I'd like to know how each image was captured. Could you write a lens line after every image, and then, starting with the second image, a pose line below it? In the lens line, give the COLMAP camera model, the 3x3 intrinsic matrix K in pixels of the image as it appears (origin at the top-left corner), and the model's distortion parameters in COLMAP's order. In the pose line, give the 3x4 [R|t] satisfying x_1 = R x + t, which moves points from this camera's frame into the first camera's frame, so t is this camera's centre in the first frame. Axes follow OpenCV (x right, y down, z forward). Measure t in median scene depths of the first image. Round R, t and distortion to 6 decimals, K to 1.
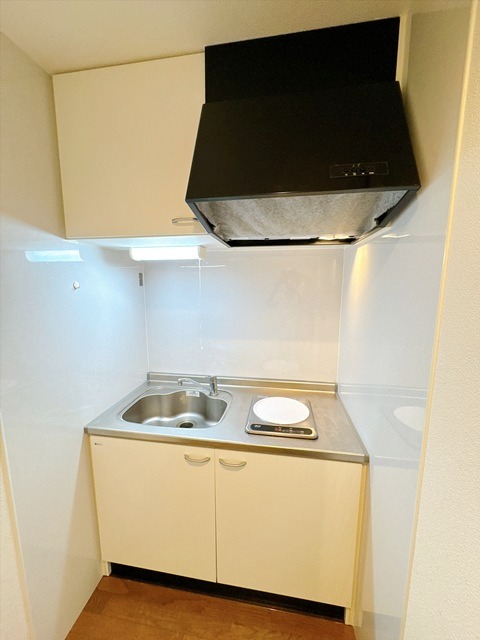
lens RADIAL K [[255.4, 0, 240.0], [0, 255.4, 320.0], [0, 0, 1]] dist [-0.006282, 0.000868]
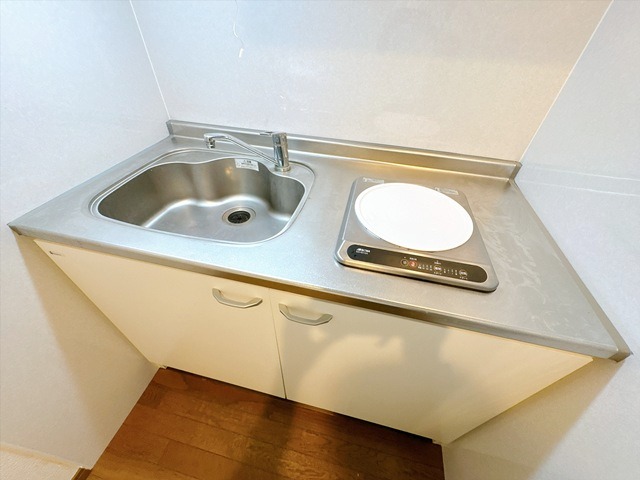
lens RADIAL K [[255.4, 0, 320.0], [0, 255.4, 240.0], [0, 0, 1]] dist [-0.006282, 0.000868]
pose [[0.997390, 0.068847, -0.021764, 0.000454], [-0.045232, 0.830695, 0.554888, 0.118904], [0.056282, -0.552455, 0.831641, 0.495394]]
